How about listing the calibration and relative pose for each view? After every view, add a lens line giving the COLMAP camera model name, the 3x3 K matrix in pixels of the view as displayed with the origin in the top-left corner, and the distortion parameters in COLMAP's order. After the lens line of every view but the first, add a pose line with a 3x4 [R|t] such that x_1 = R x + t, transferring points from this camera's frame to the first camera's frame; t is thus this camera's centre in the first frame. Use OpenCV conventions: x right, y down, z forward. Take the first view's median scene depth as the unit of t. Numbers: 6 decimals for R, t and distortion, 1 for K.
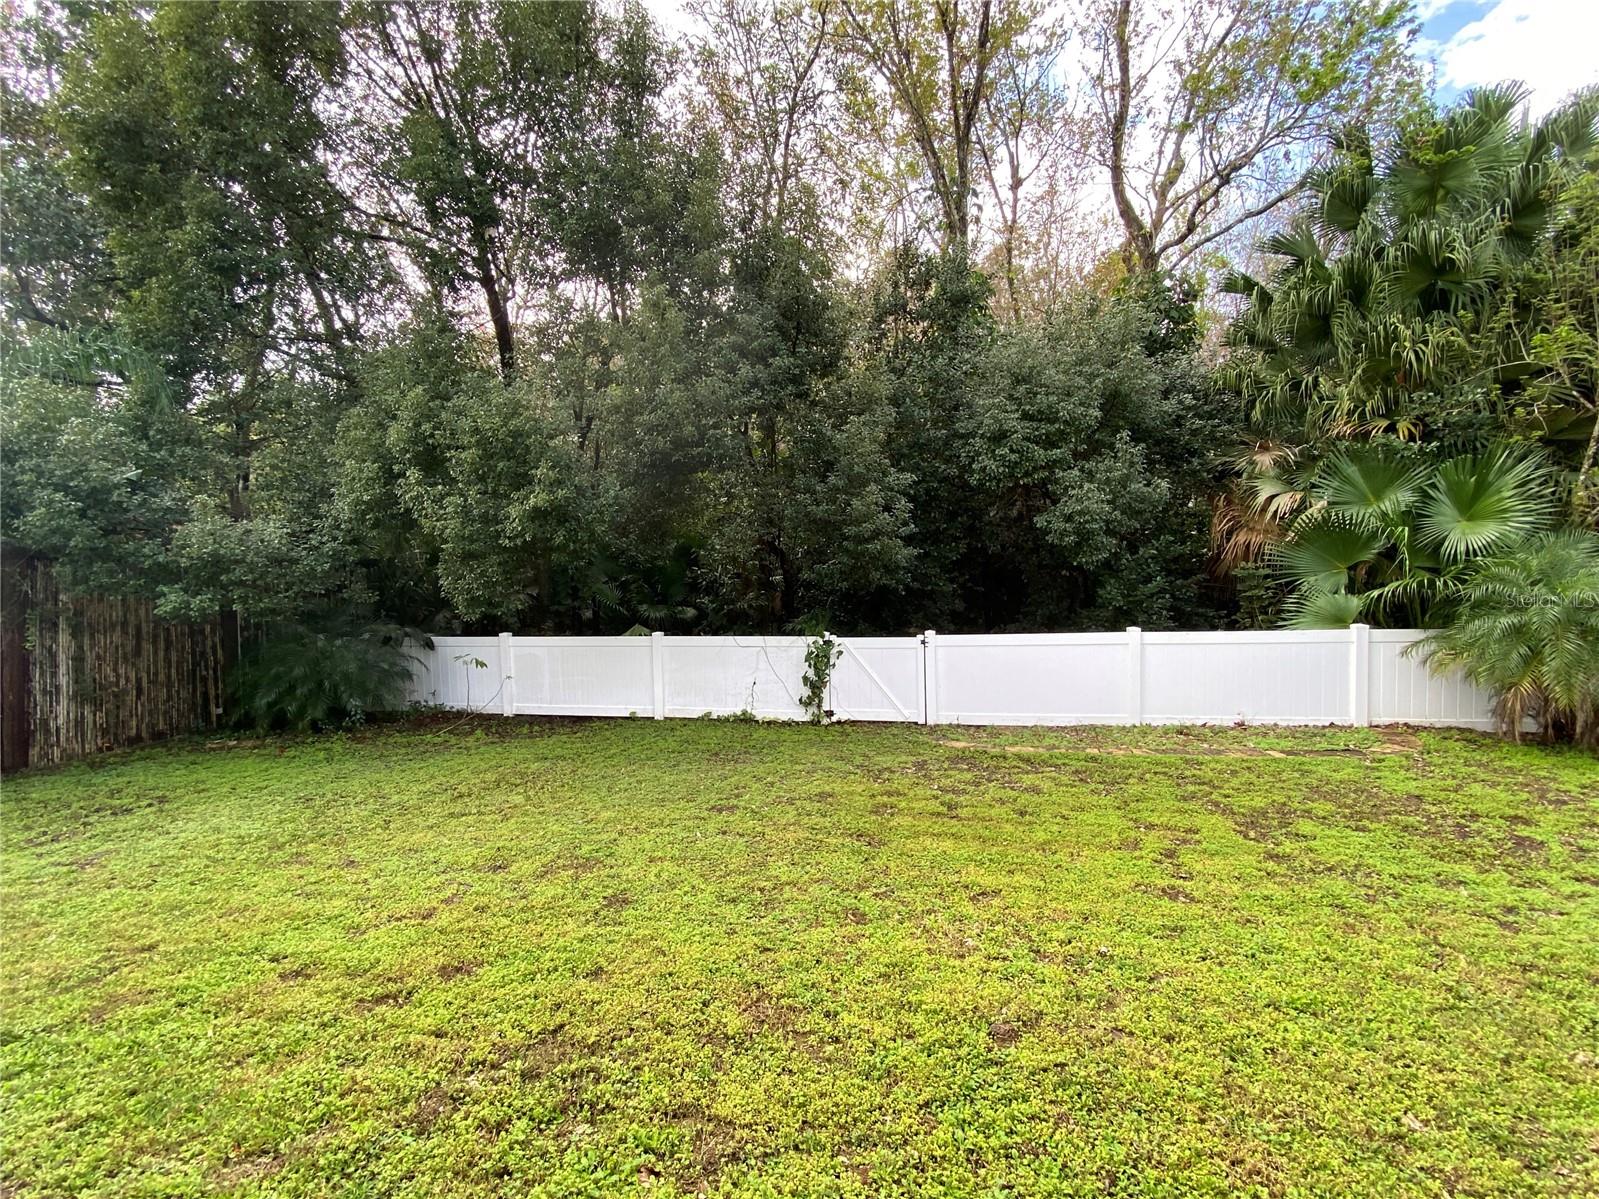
lens RADIAL K [[671.6, 0, 800.8], [0, 671.6, 598.3], [0, 0, 1]] dist [0.019308, -0.020149]
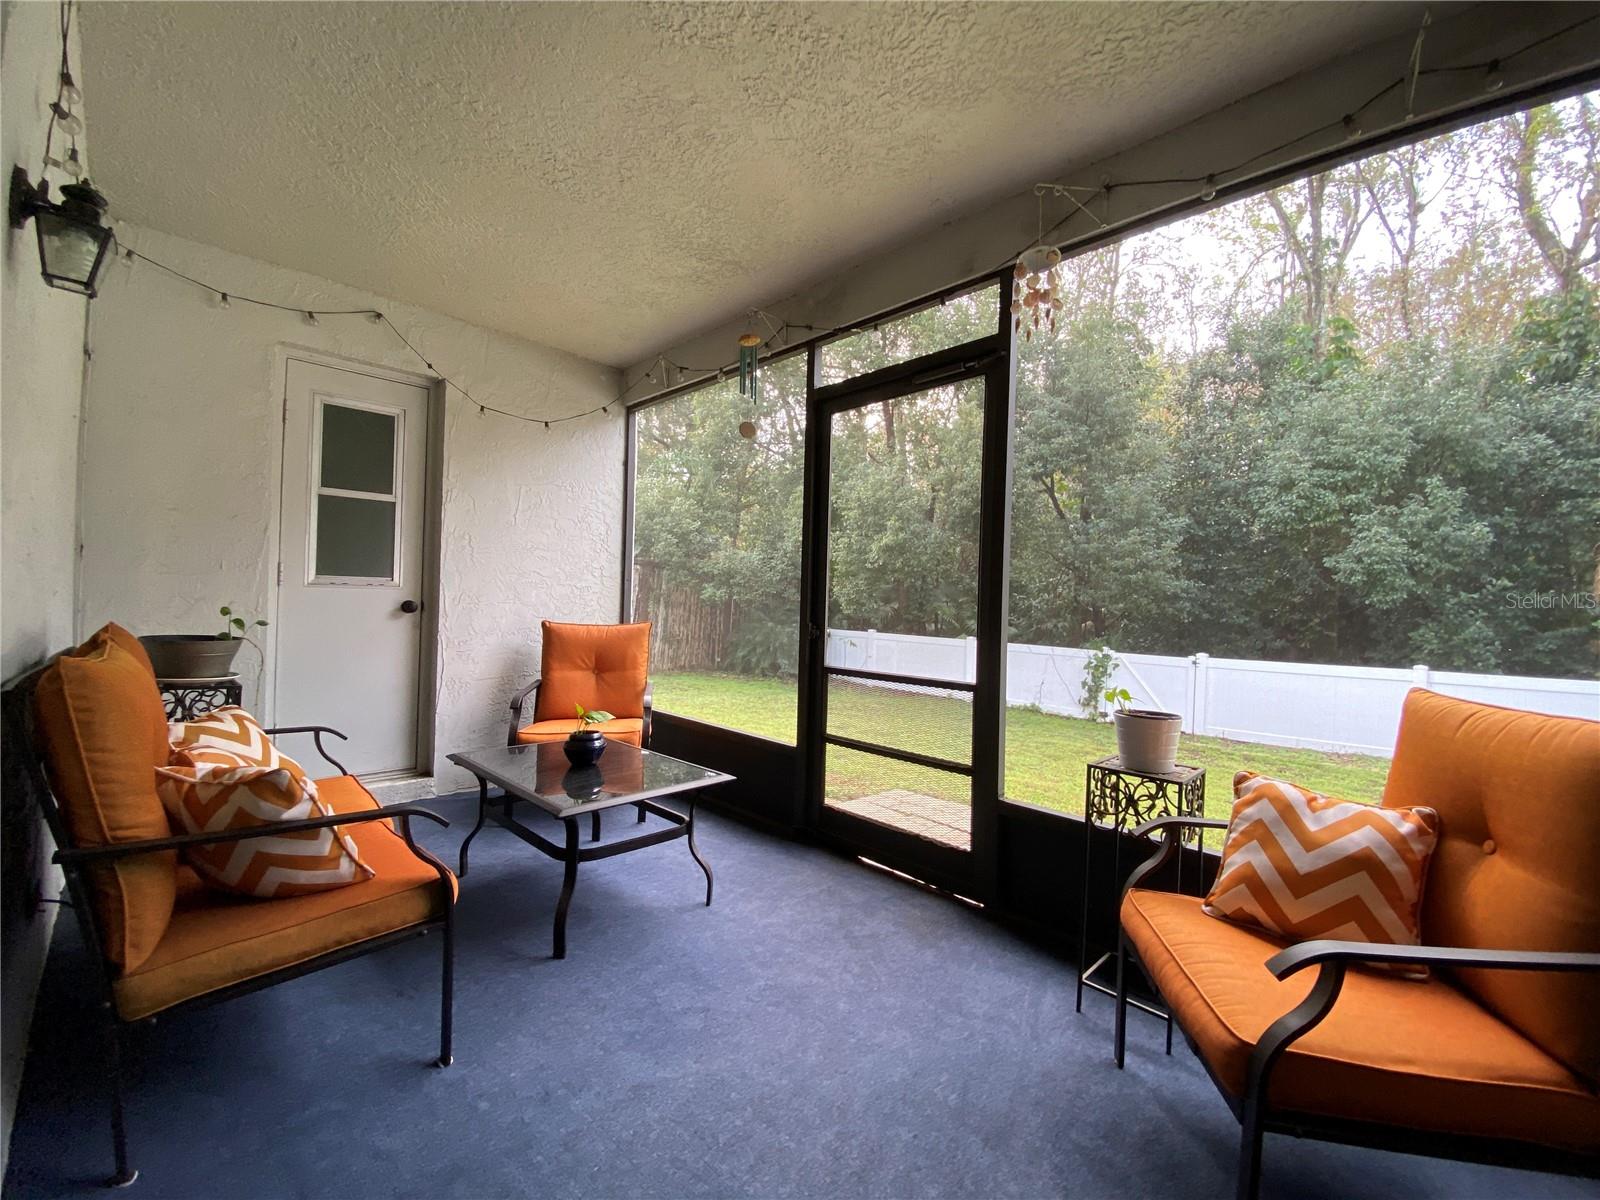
lens RADIAL K [[662.1, 0, 794.6], [0, 662.1, 602.8], [0, 0, 1]] dist [0.043589, -0.033485]
pose [[0.838964, 0.056707, -0.541224, 0.219437], [-0.085189, 0.995980, -0.027698, 0.051691], [0.537478, 0.069344, 0.840422, -0.342303]]
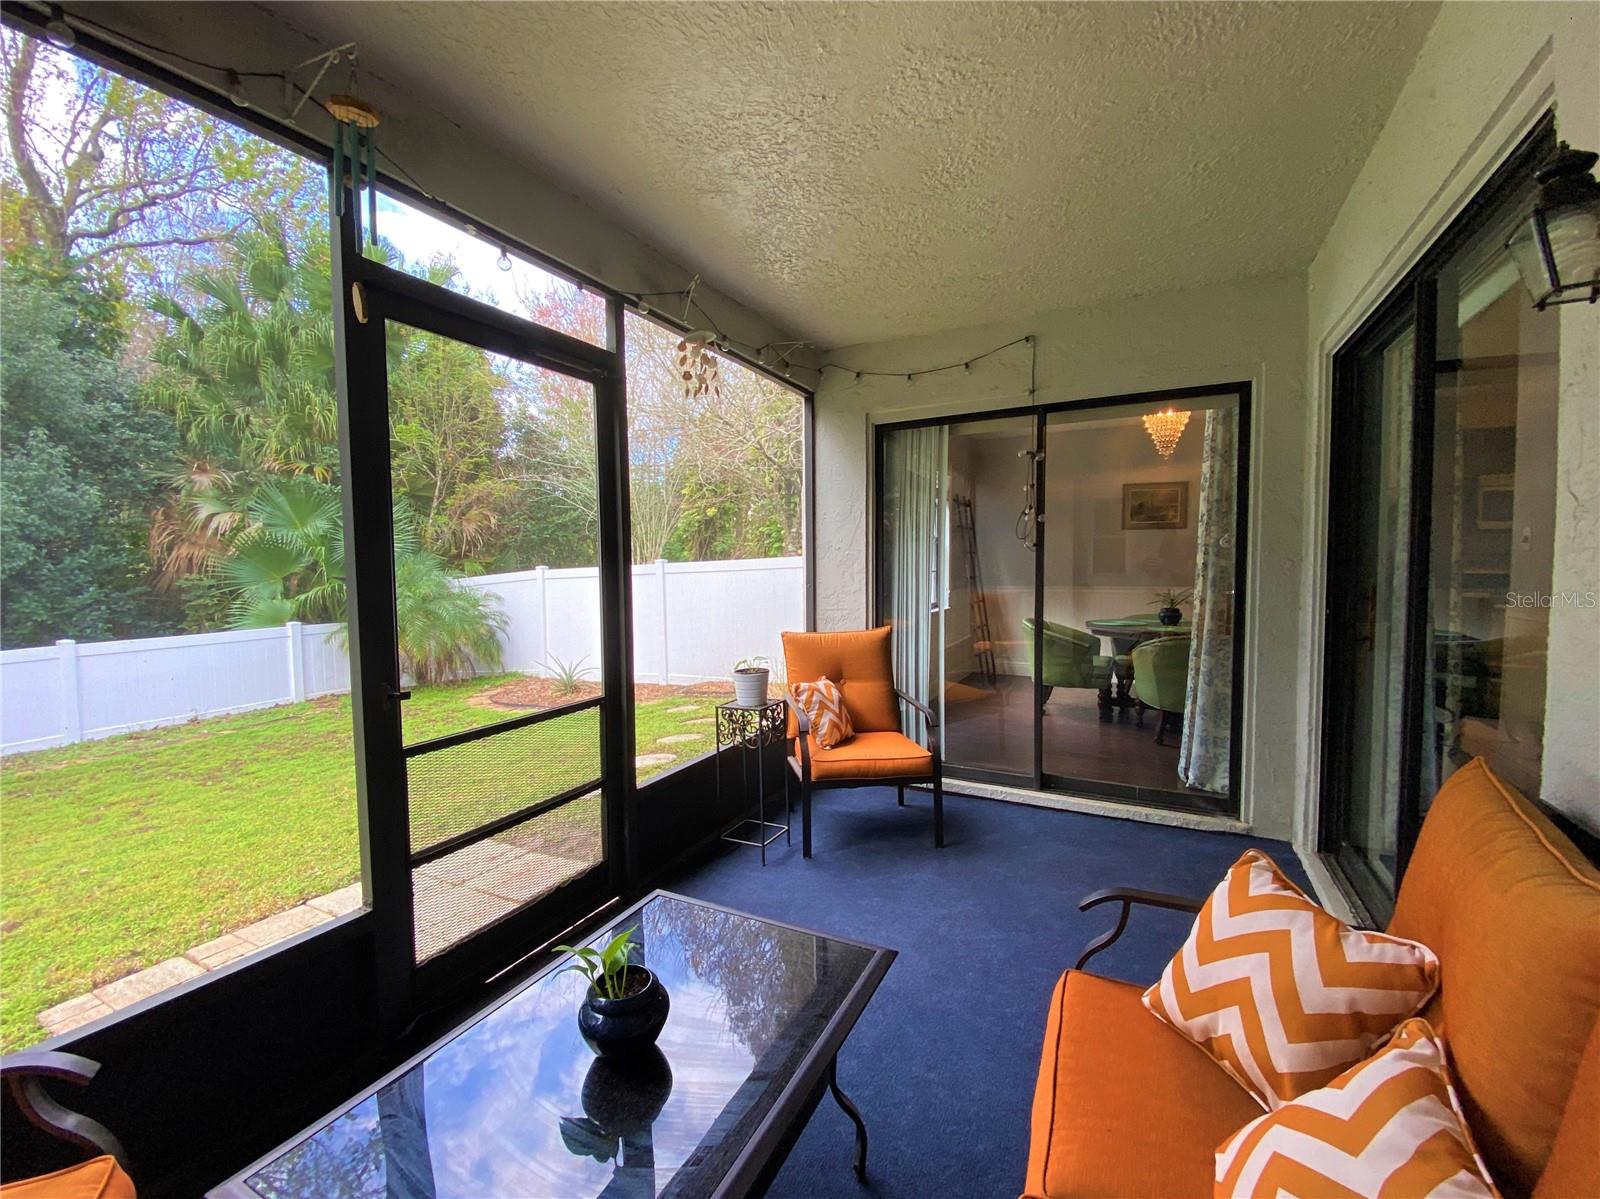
lens RADIAL K [[672.1, 0, 801.3], [0, 672.1, 598.3], [0, 0, 1]] dist [0.019308, -0.020149]
pose [[0.248966, -0.022640, 0.968248, -0.139327], [0.055987, 0.998391, 0.008949, 0.031468], [-0.966893, 0.051981, 0.249833, -0.211022]]
